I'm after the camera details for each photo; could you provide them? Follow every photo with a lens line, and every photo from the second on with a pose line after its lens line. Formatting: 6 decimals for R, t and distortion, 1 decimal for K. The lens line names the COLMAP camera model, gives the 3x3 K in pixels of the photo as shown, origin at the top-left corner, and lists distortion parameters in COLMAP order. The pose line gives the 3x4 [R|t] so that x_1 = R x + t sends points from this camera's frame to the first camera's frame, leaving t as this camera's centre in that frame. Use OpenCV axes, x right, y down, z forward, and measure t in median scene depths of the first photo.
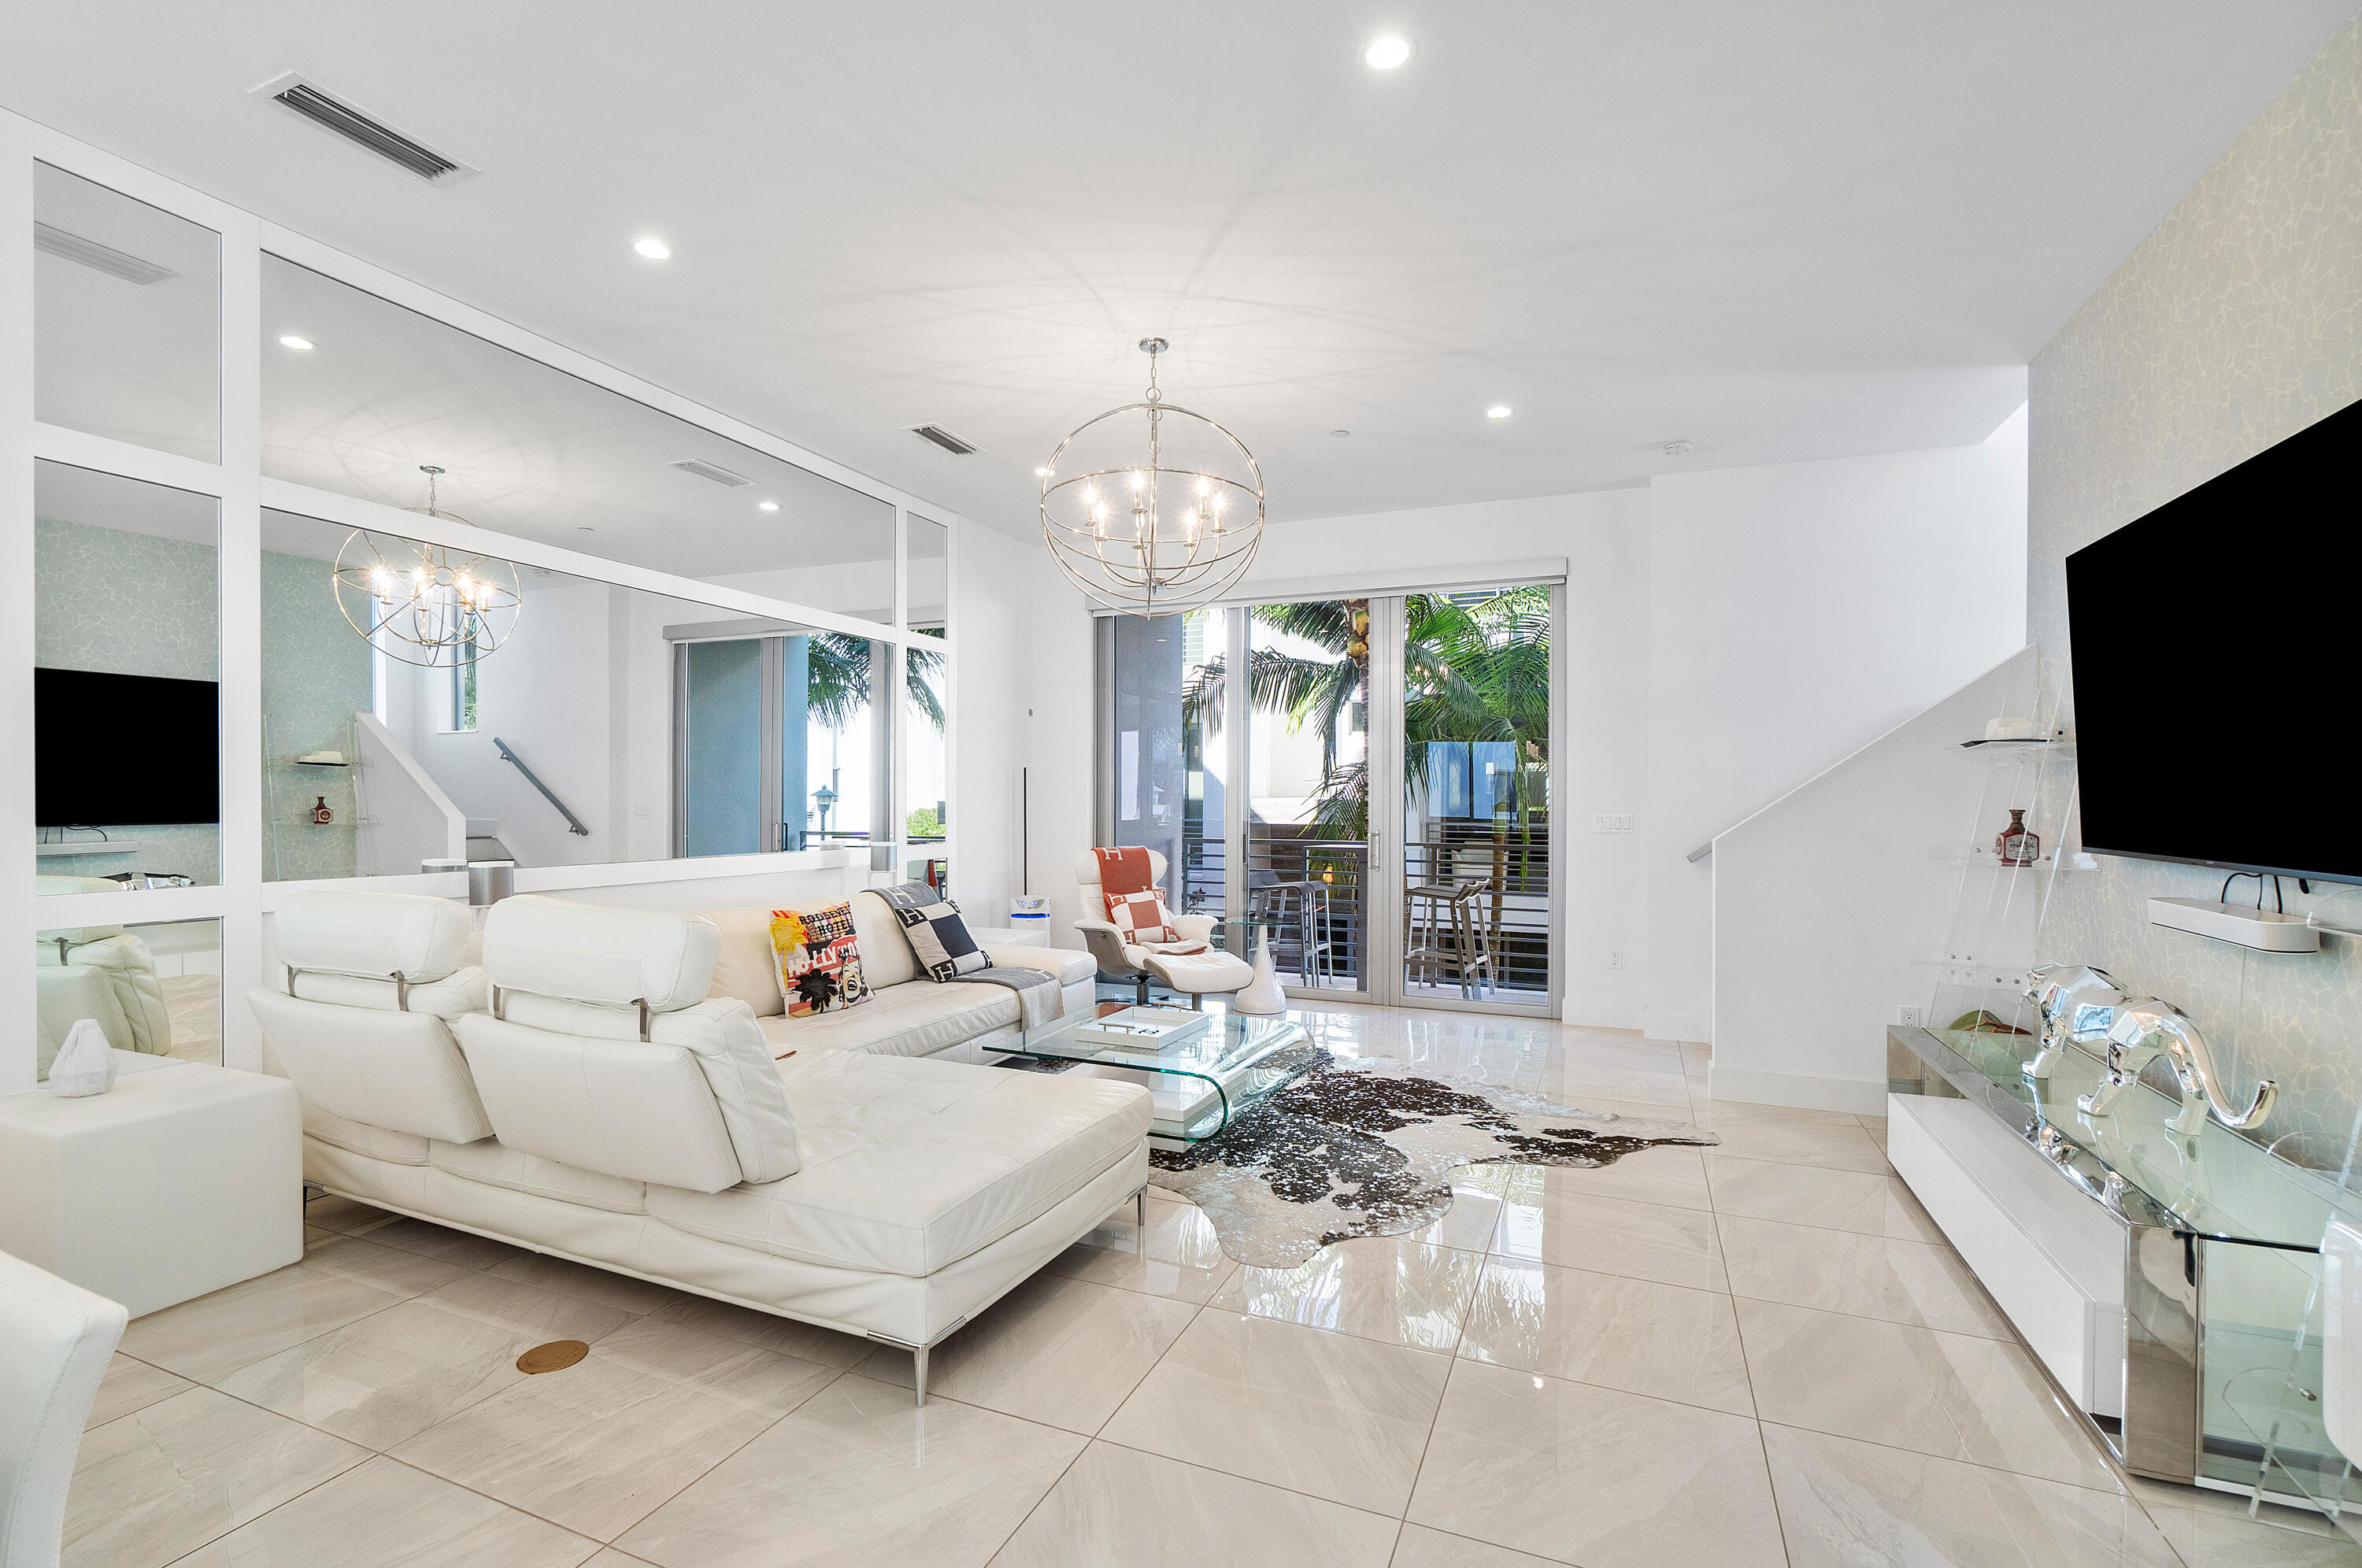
lens RADIAL K [[1038.9, 0, 1133.1], [0, 1038.9, 808.1], [0, 0, 1]] dist [-0.004193, -0.001617]
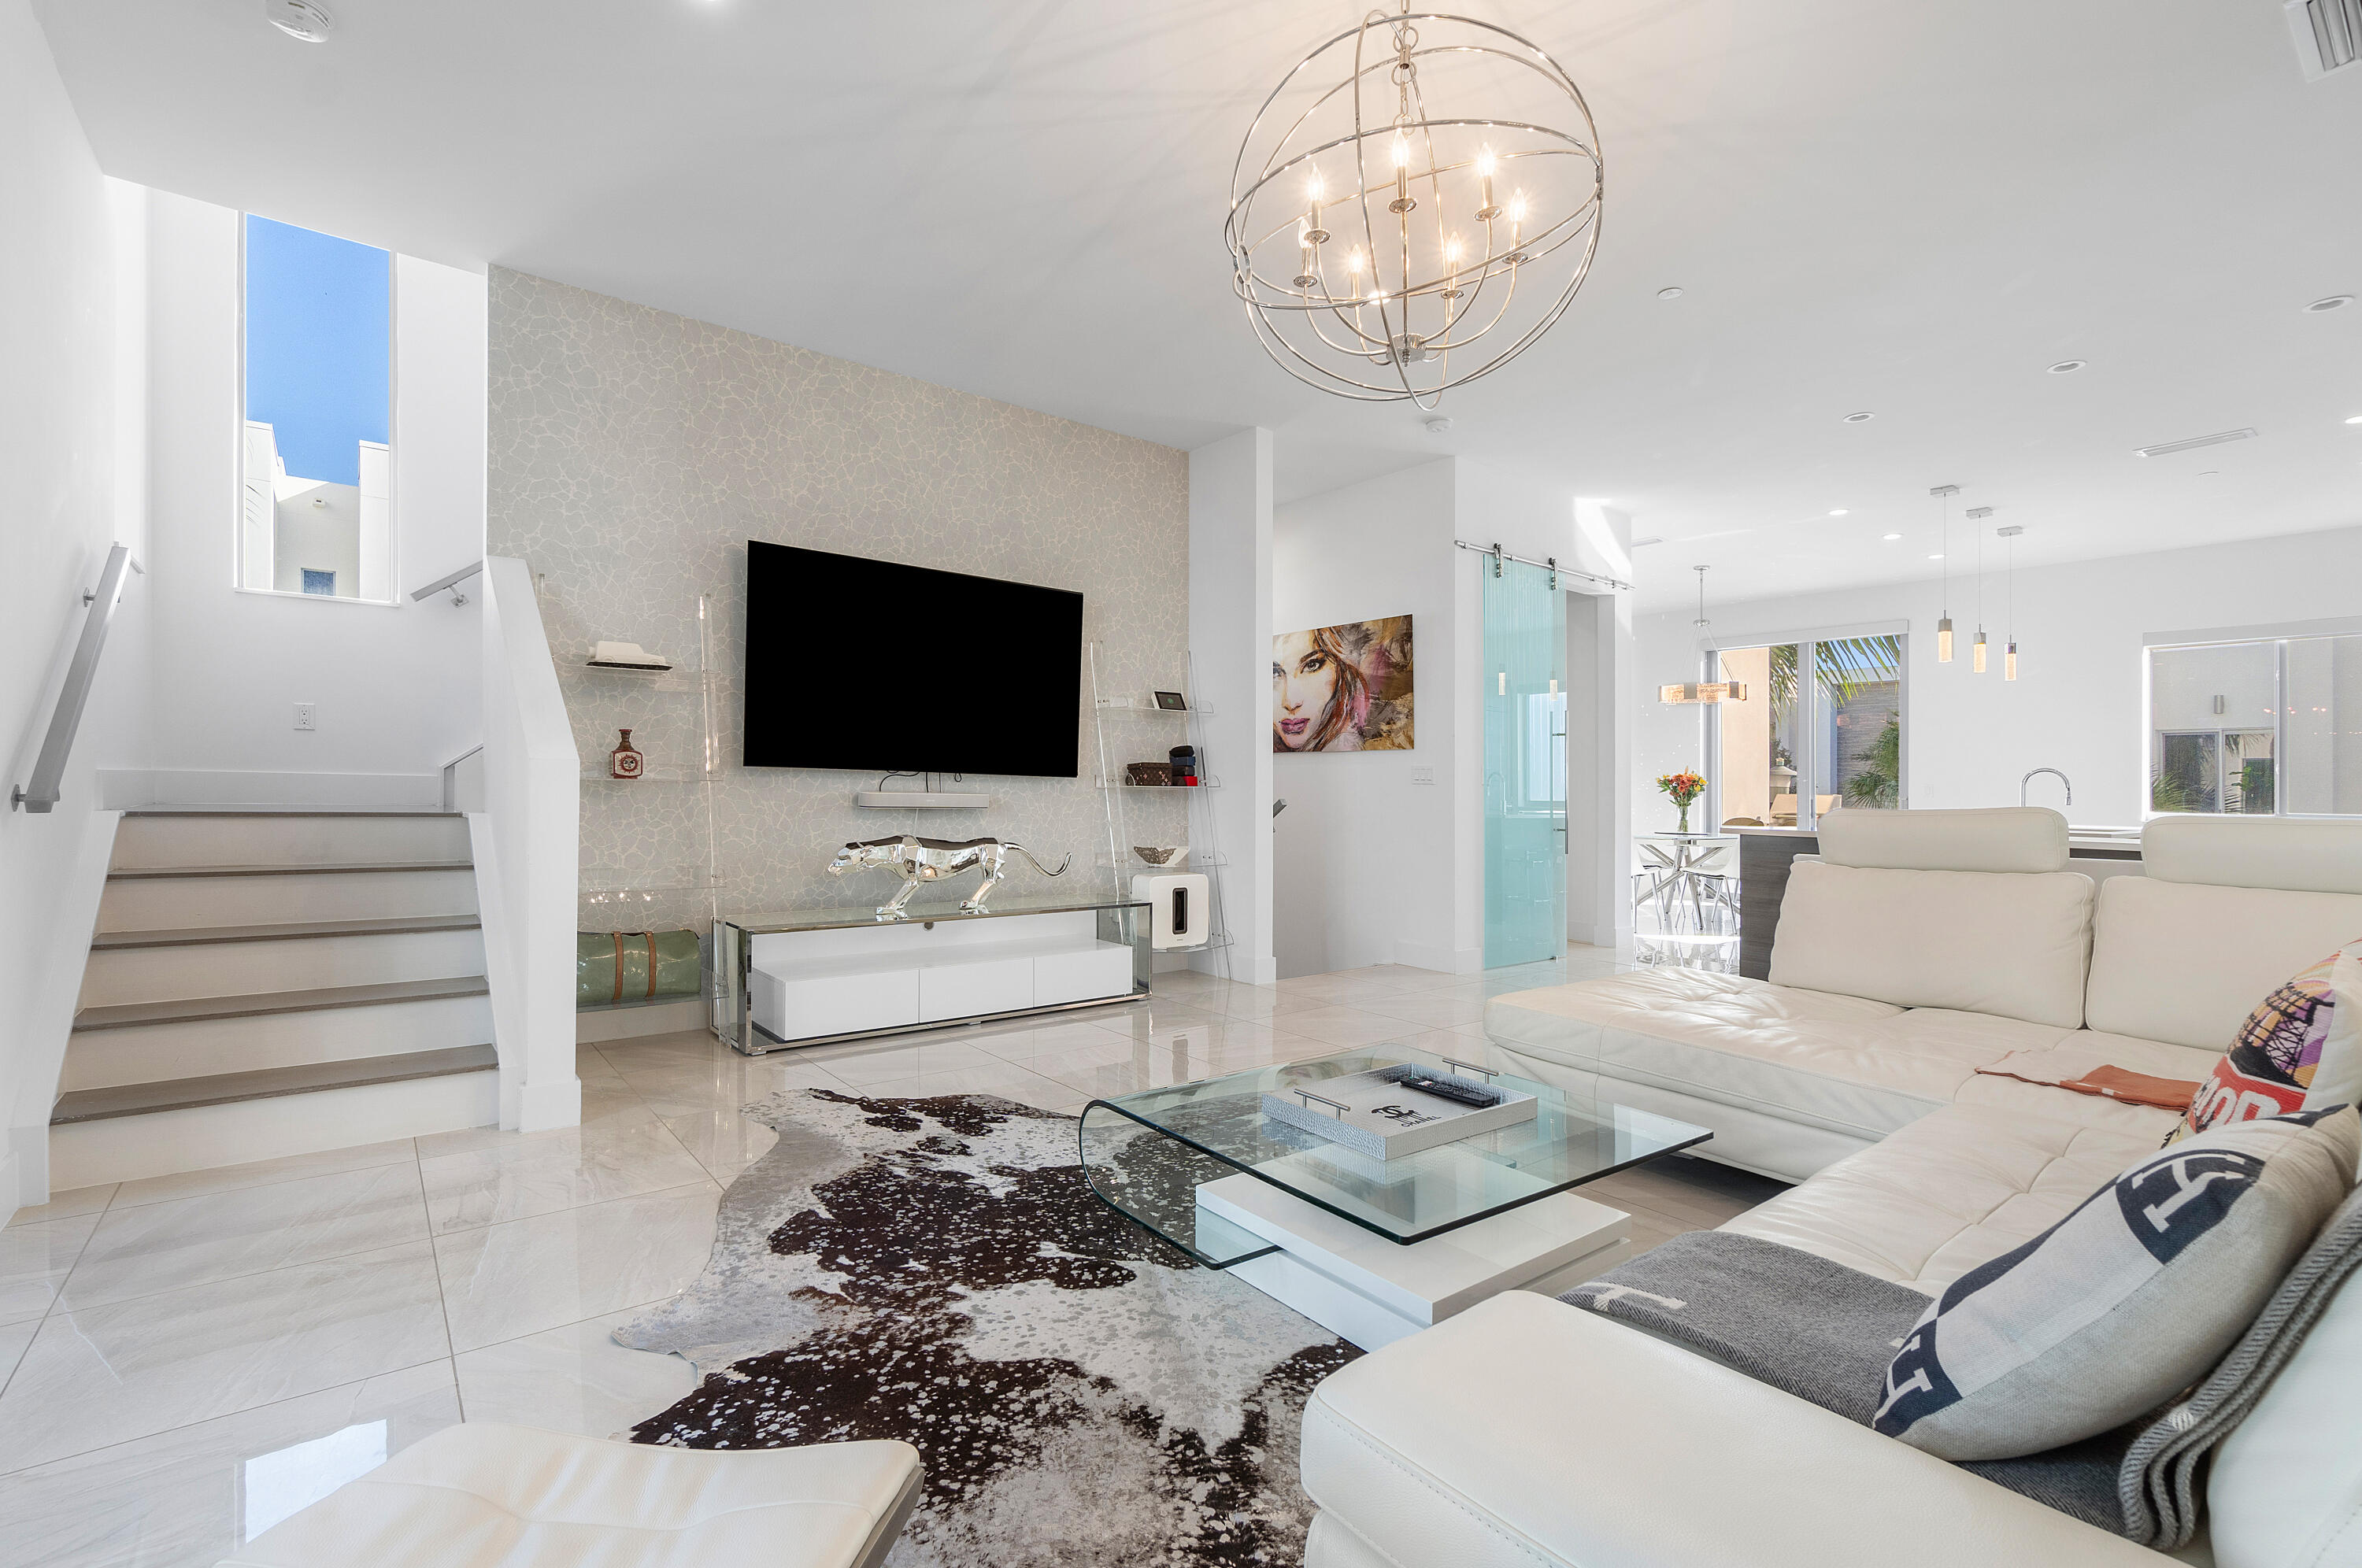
lens RADIAL K [[1038.9, 0, 1172.0], [0, 1038.9, 775.3], [0, 0, 1]] dist [-0.004193, -0.001617]
pose [[-0.892370, -0.015033, 0.451054, -0.127577], [-0.020604, 0.999760, -0.007444, 0.043302], [-0.450833, -0.015936, -0.892466, 1.572763]]
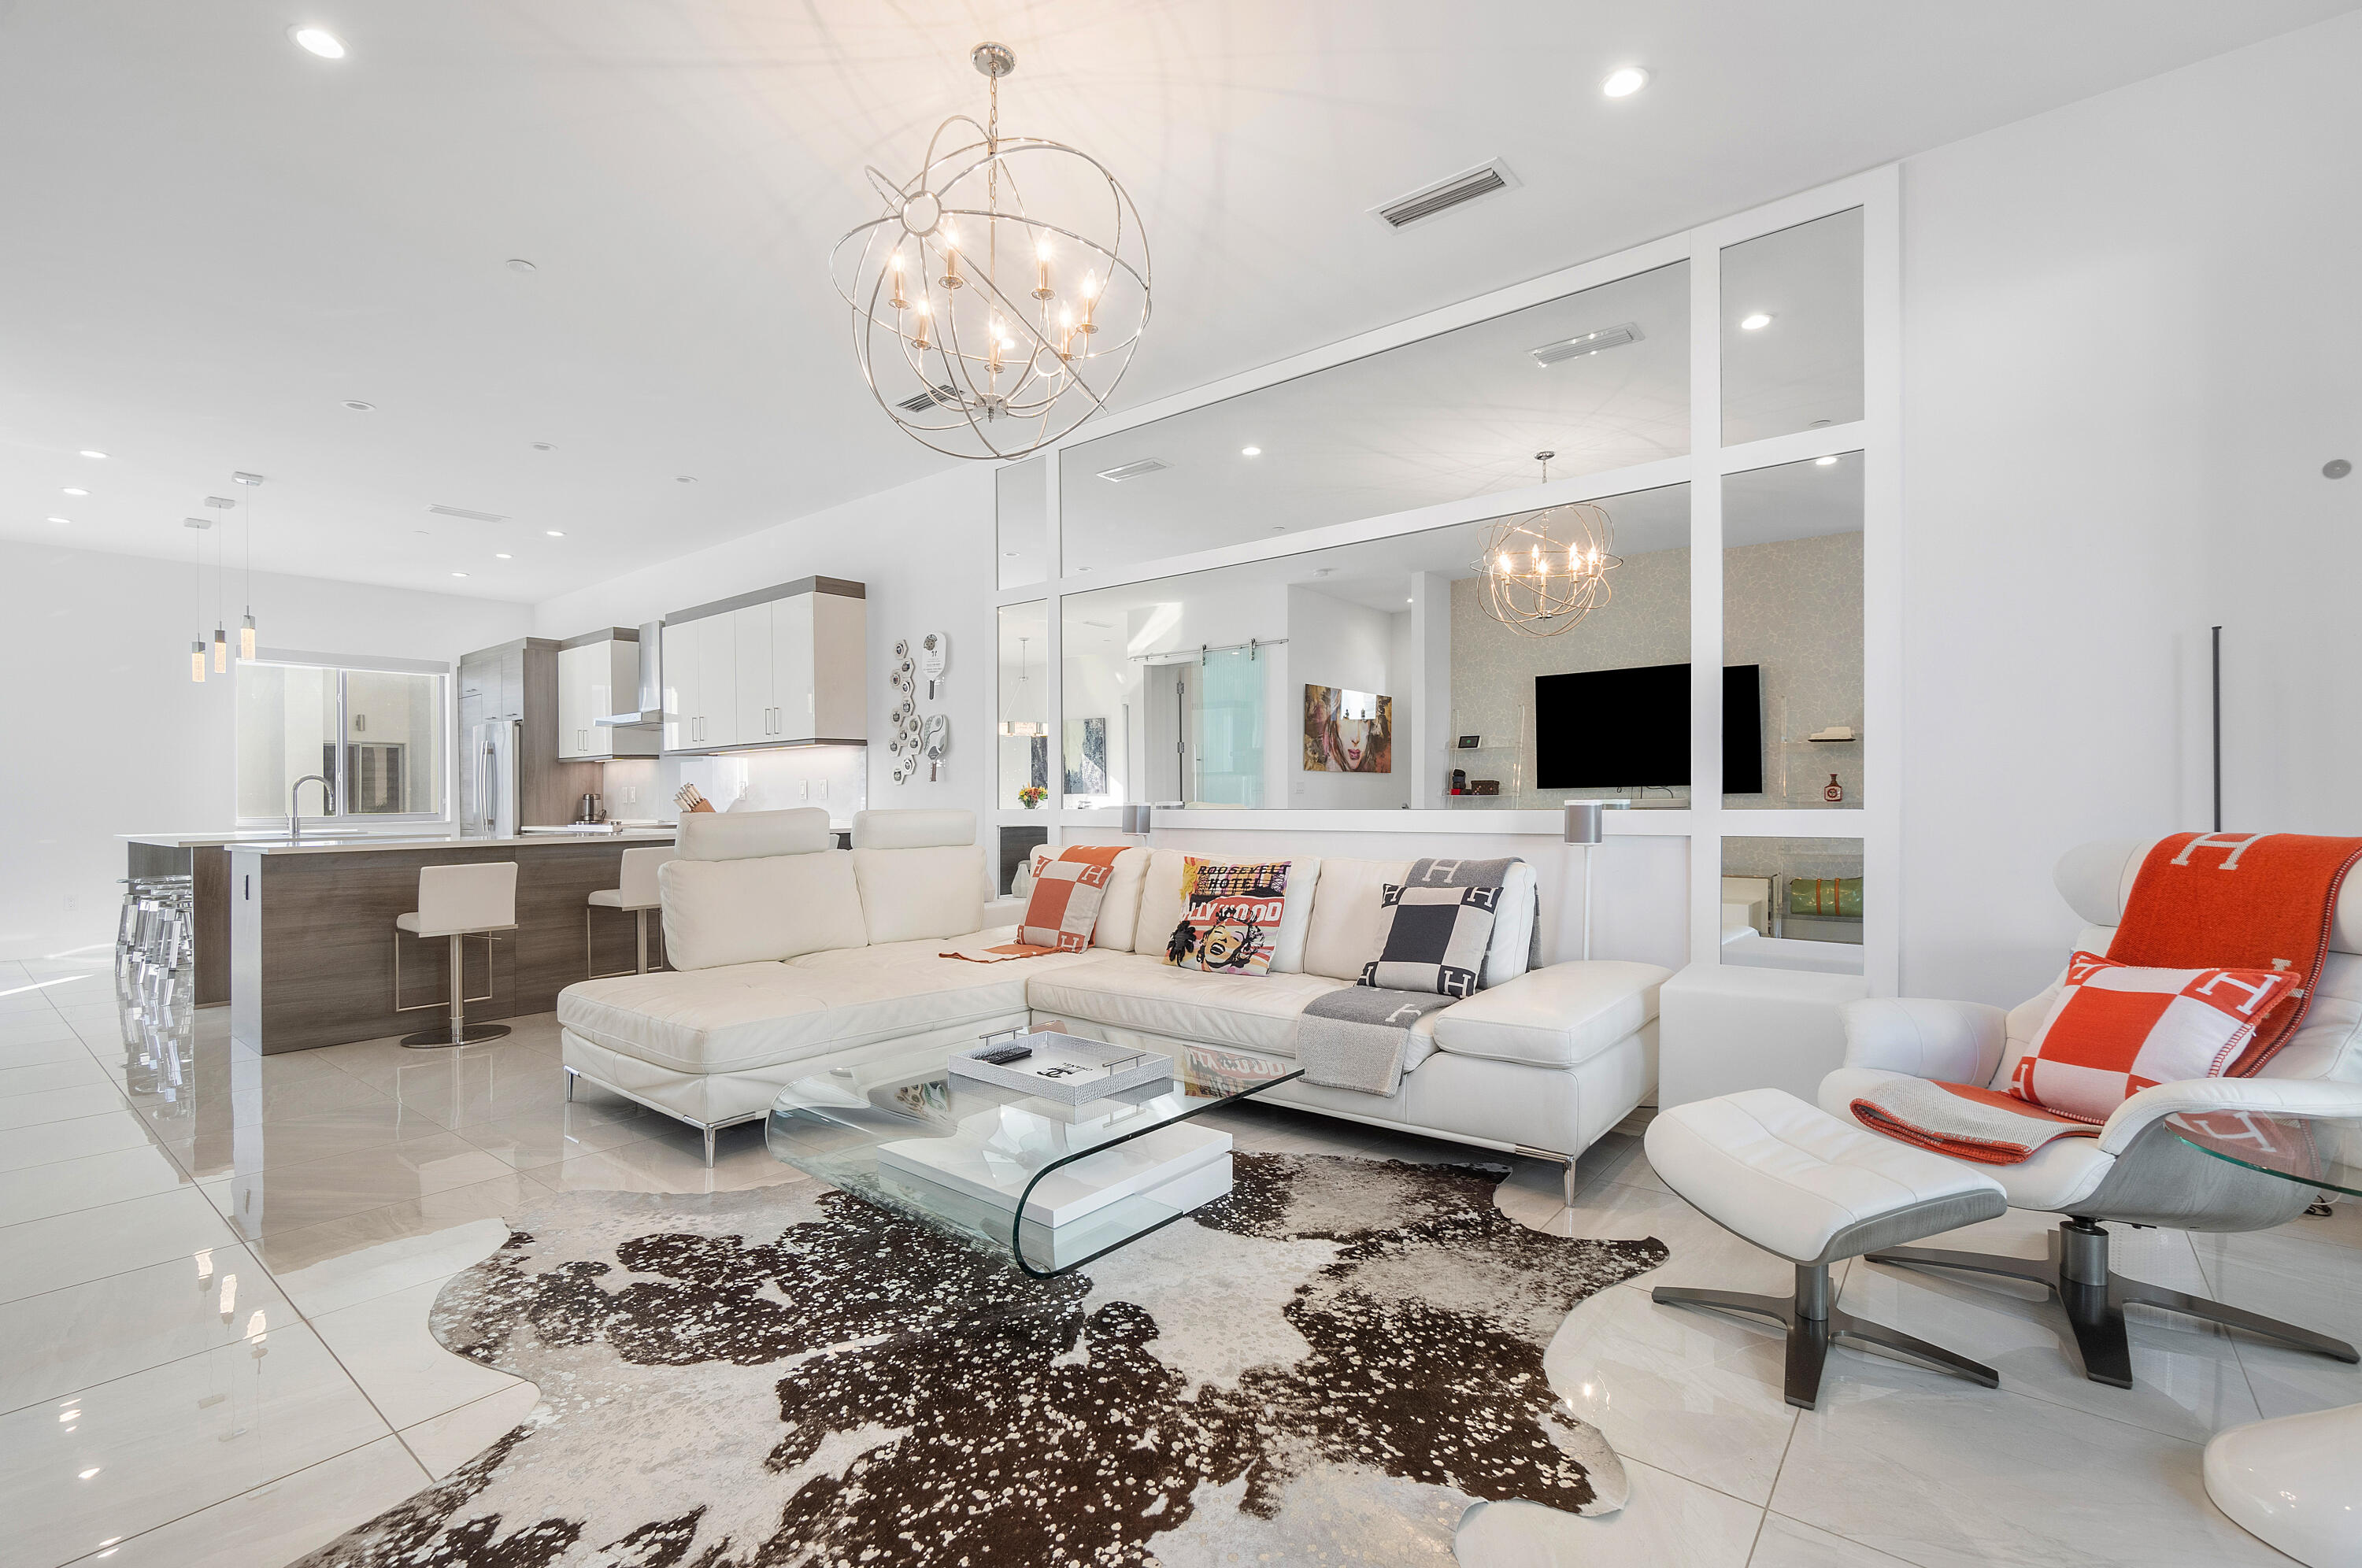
lens RADIAL K [[1038.9, 0, 1182.5], [0, 1038.9, 787.4], [0, 0, 1]] dist [-0.004193, -0.001617]
pose [[-0.237137, -0.015625, -0.971351, 0.640326], [0.006326, 0.999825, -0.017627, 0.049961], [0.971456, -0.010325, -0.236996, 1.252189]]
